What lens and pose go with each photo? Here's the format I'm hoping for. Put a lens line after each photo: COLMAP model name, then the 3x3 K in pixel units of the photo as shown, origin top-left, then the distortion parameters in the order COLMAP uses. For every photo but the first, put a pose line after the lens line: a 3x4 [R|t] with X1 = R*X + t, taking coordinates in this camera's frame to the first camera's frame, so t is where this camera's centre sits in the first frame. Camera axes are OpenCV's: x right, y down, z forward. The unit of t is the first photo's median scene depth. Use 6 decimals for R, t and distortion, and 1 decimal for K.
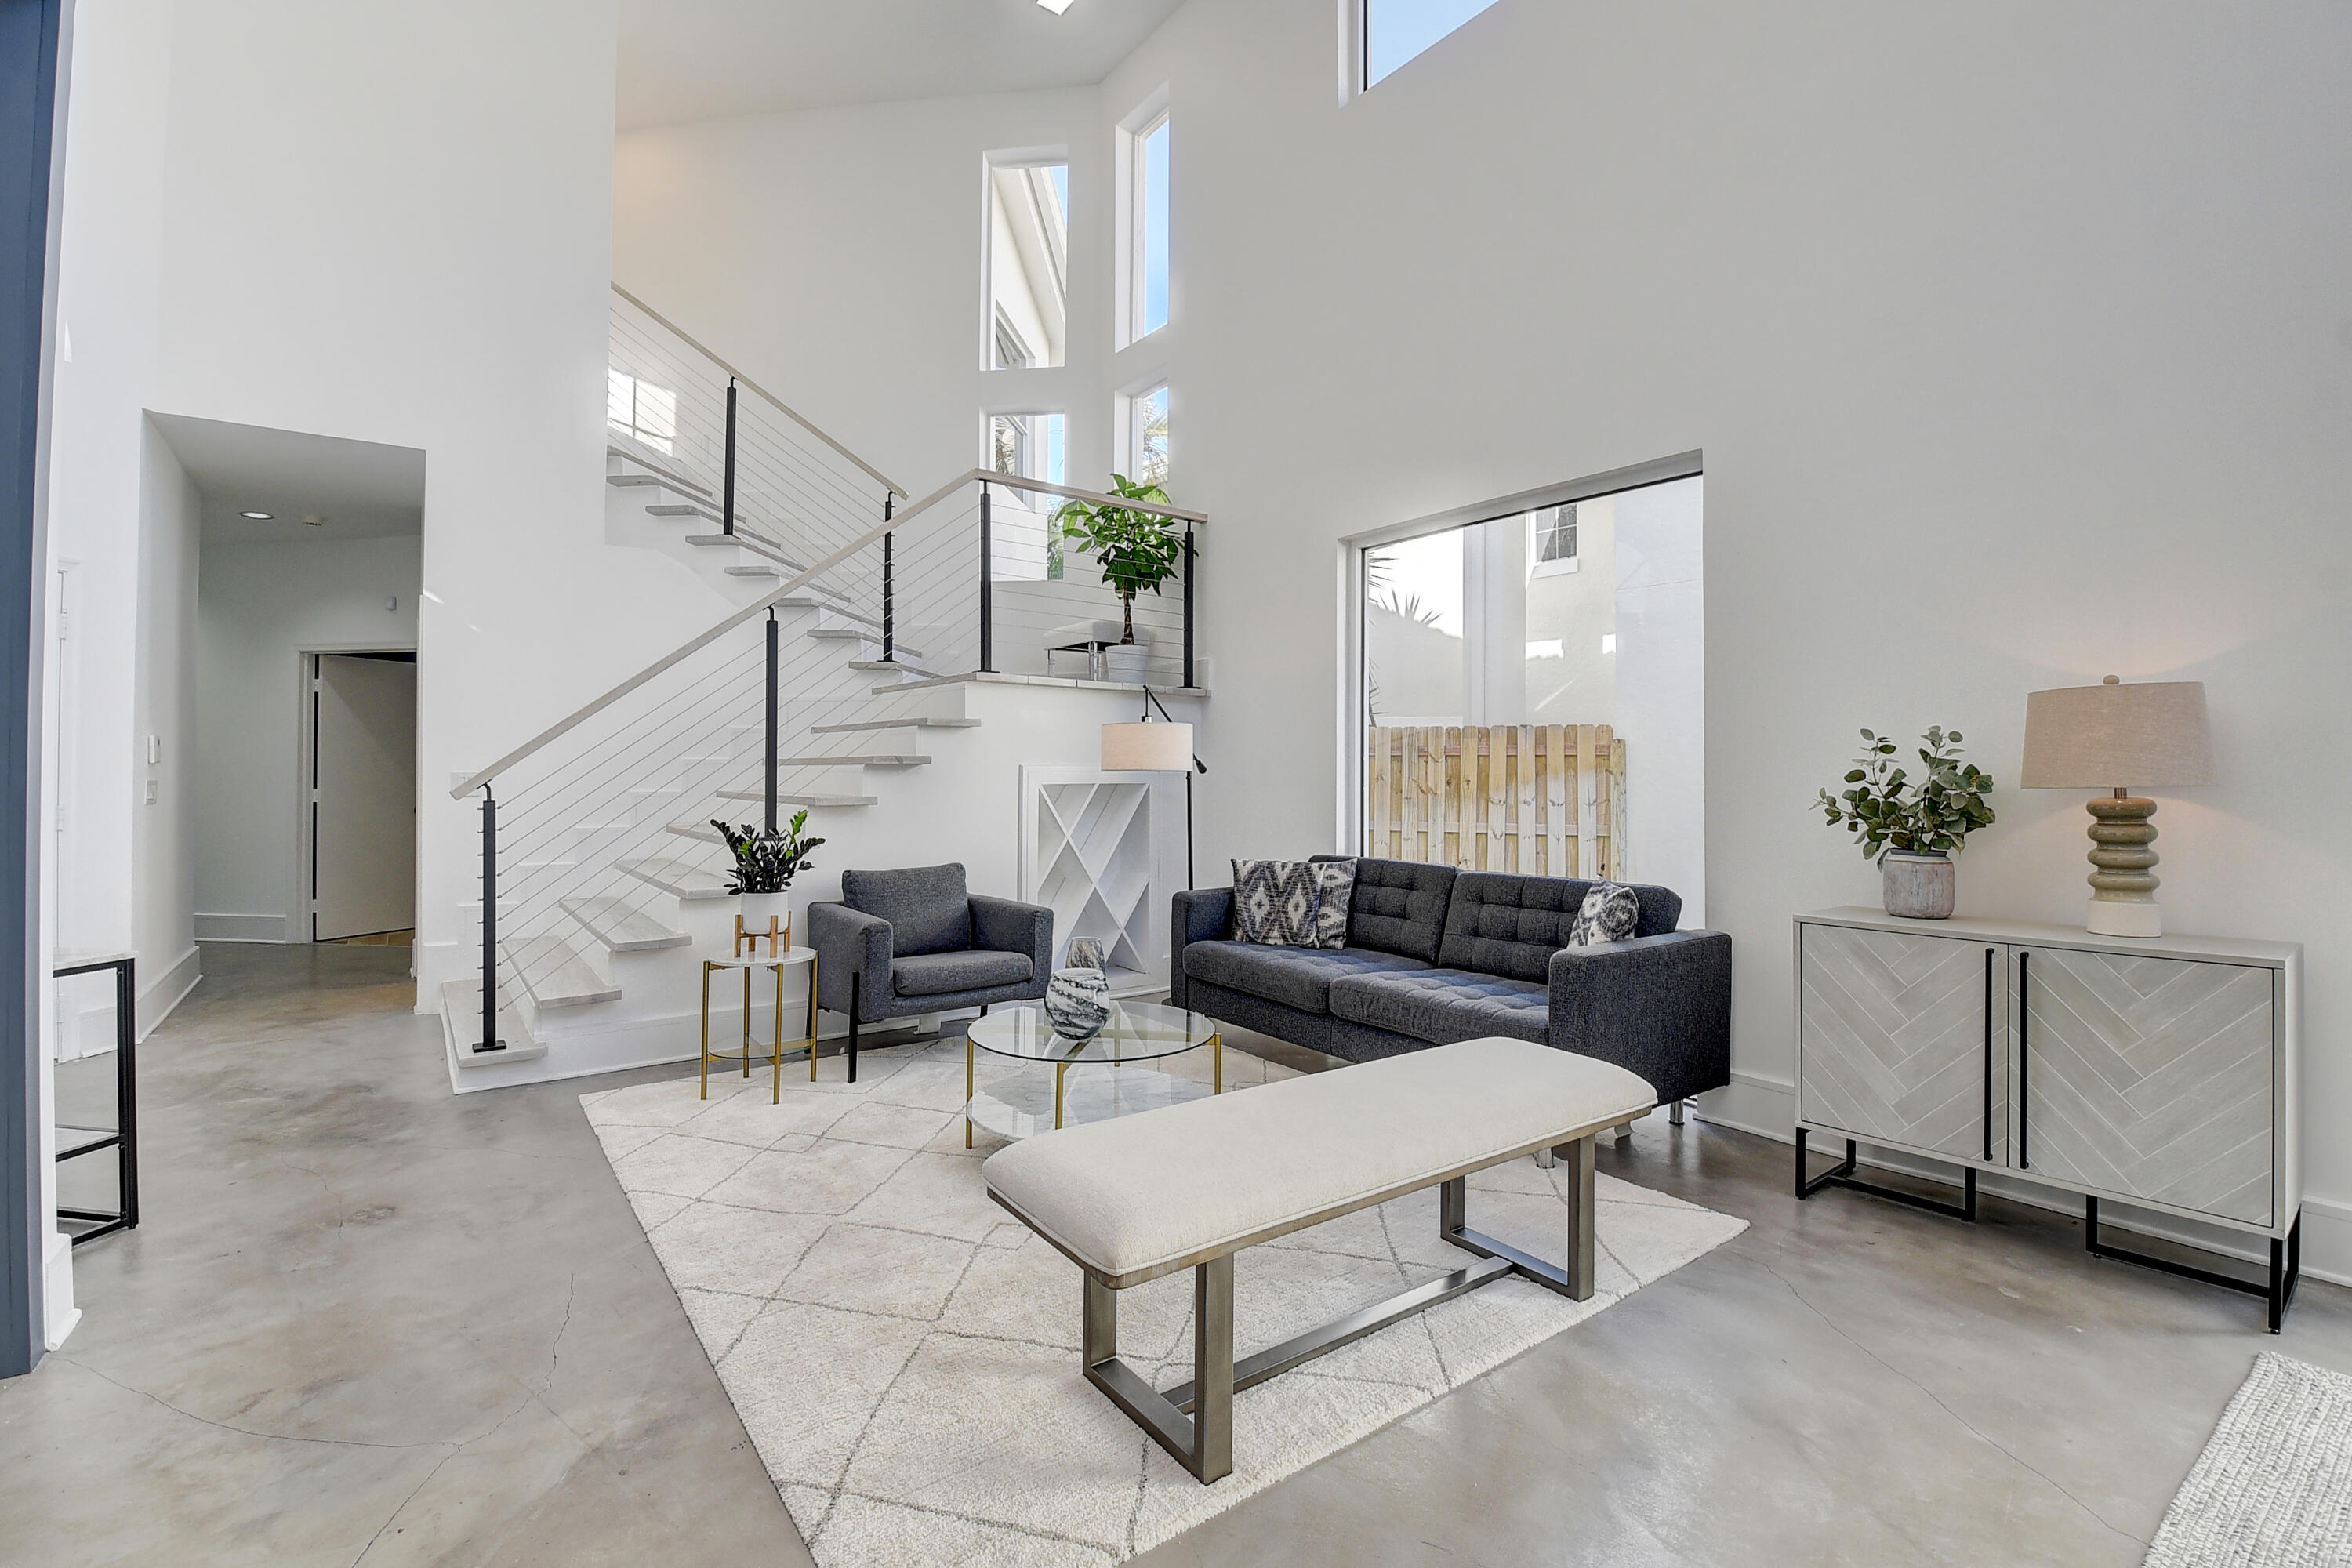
lens RADIAL K [[1040.2, 0, 1169.5], [0, 1040.2, 759.0], [0, 0, 1]] dist [0.010339, -0.019640]
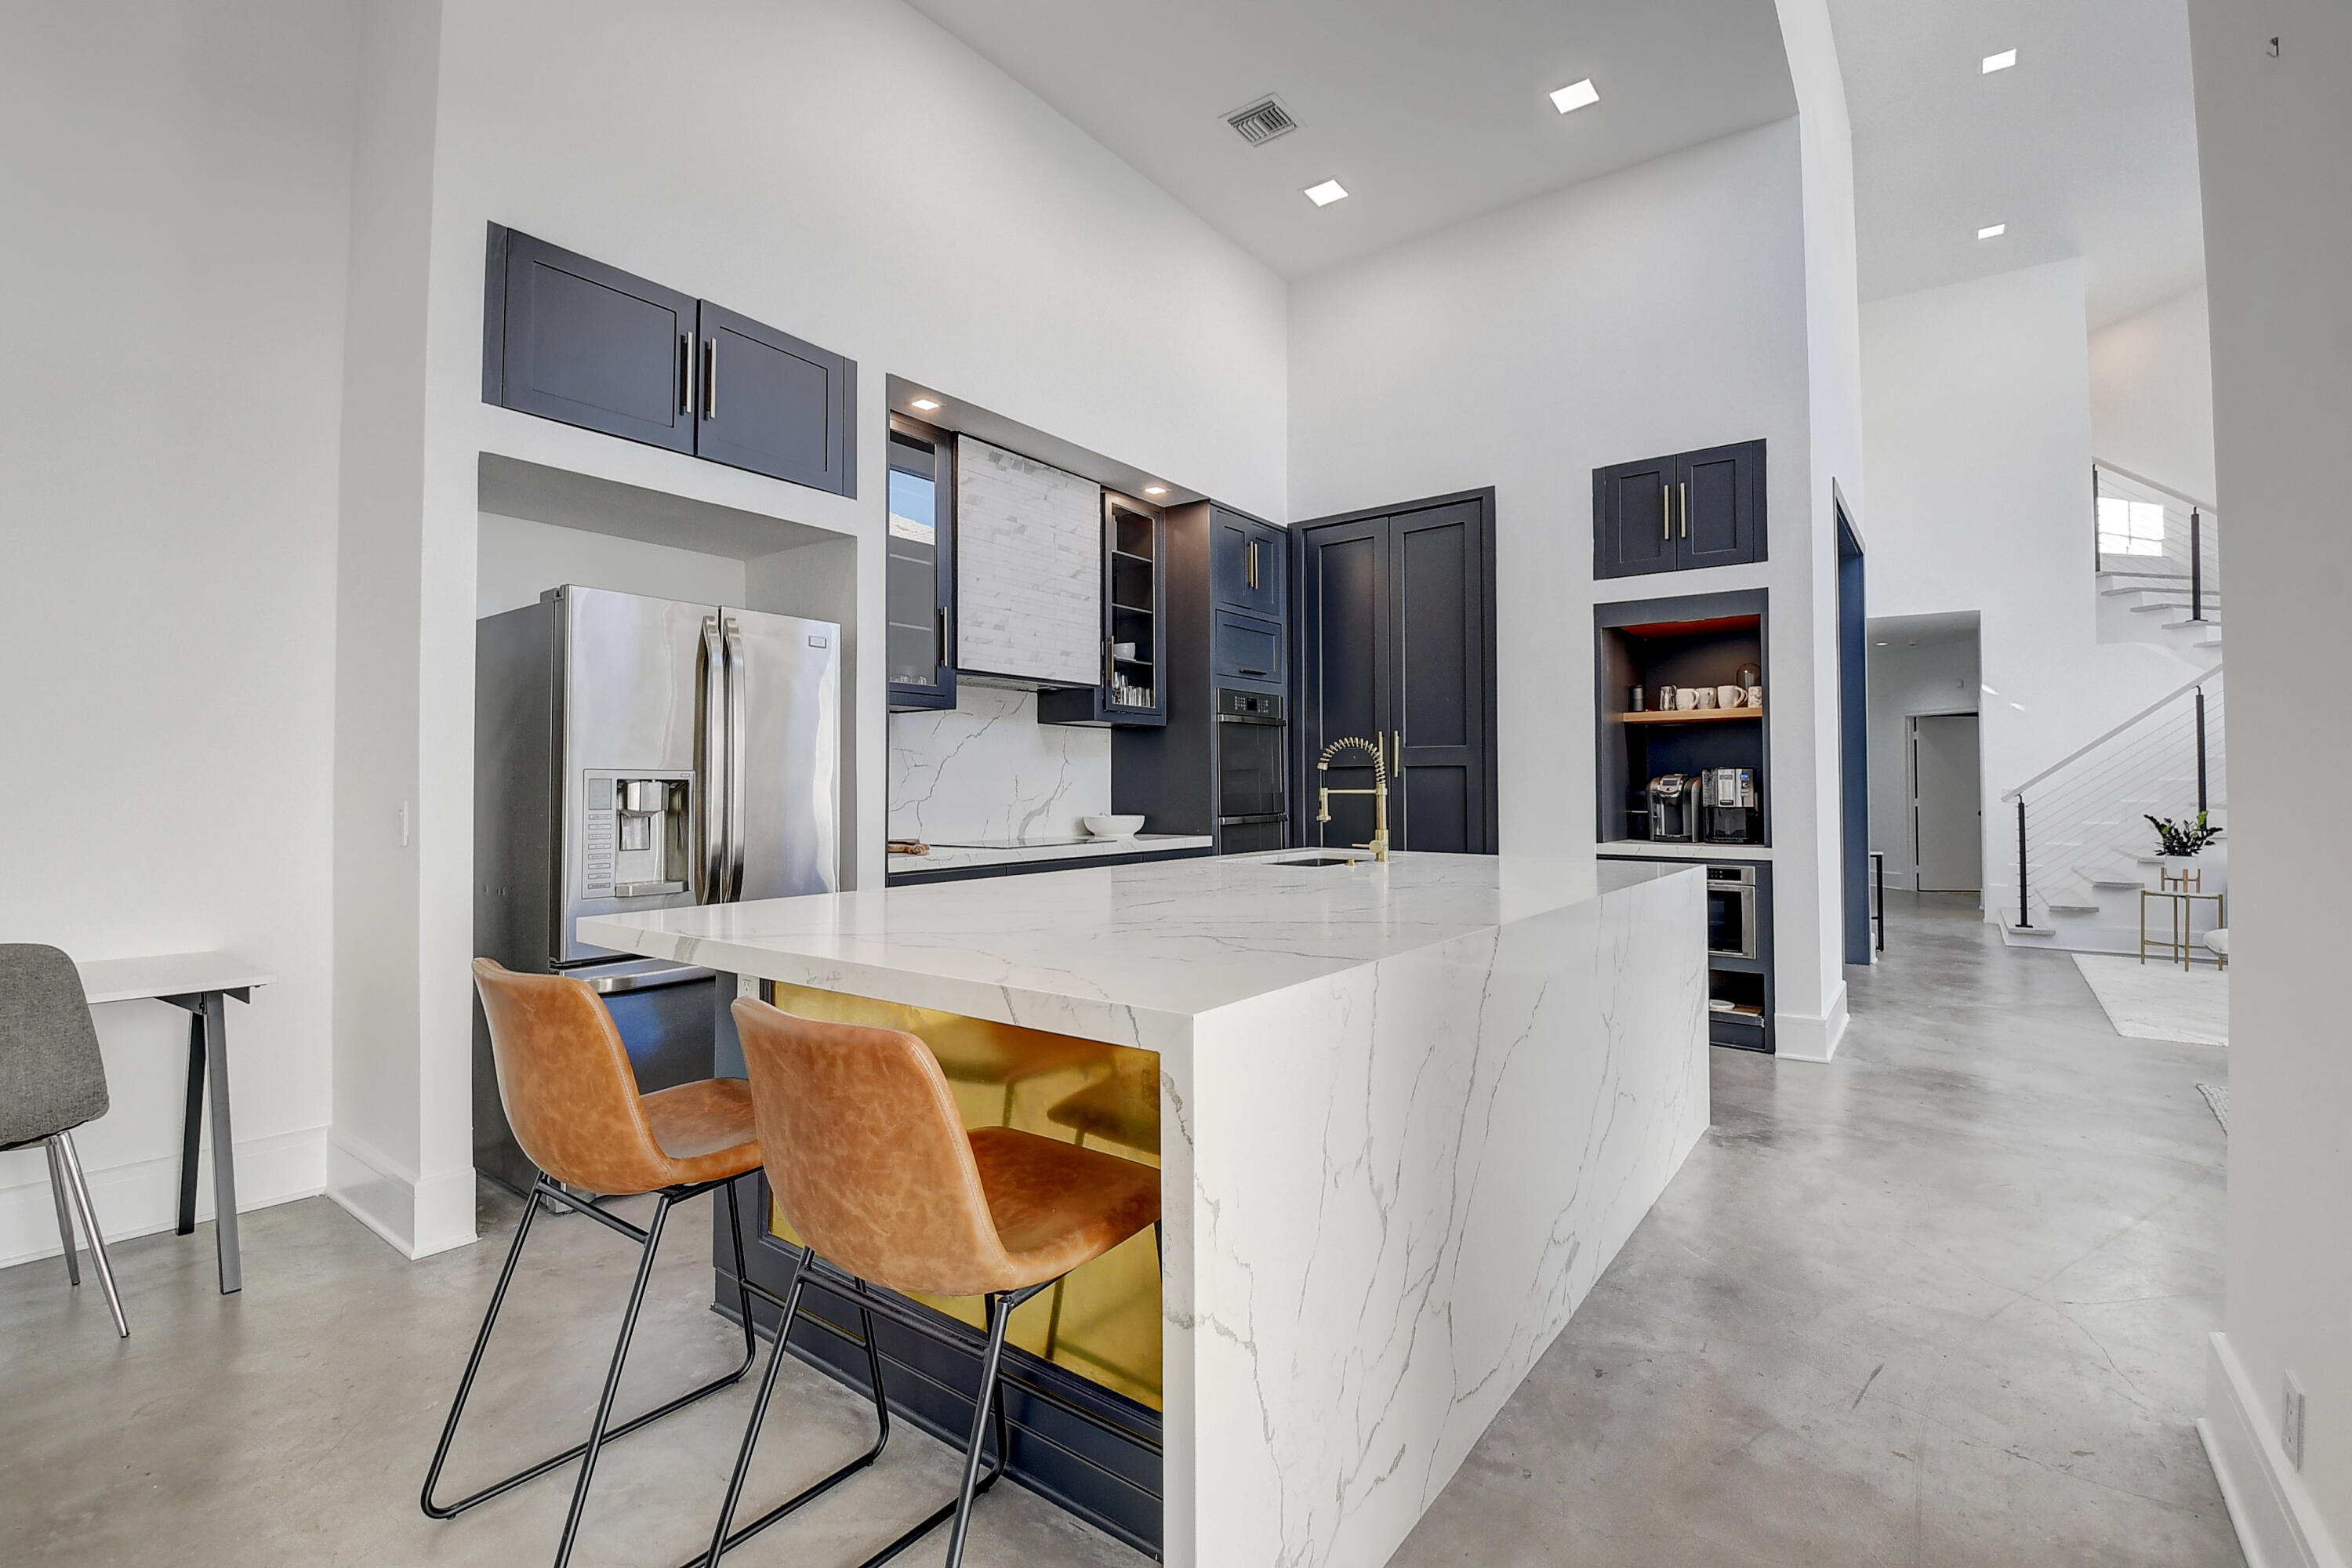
lens RADIAL K [[1037.2, 0, 1166.5], [0, 1037.2, 765.0], [0, 0, 1]] dist [0.014407, -0.027602]
pose [[0.282065, -0.022021, -0.959143, 0.664620], [0.011937, 0.999740, -0.019442, -0.012086], [0.959321, -0.005965, 0.282254, -0.955287]]
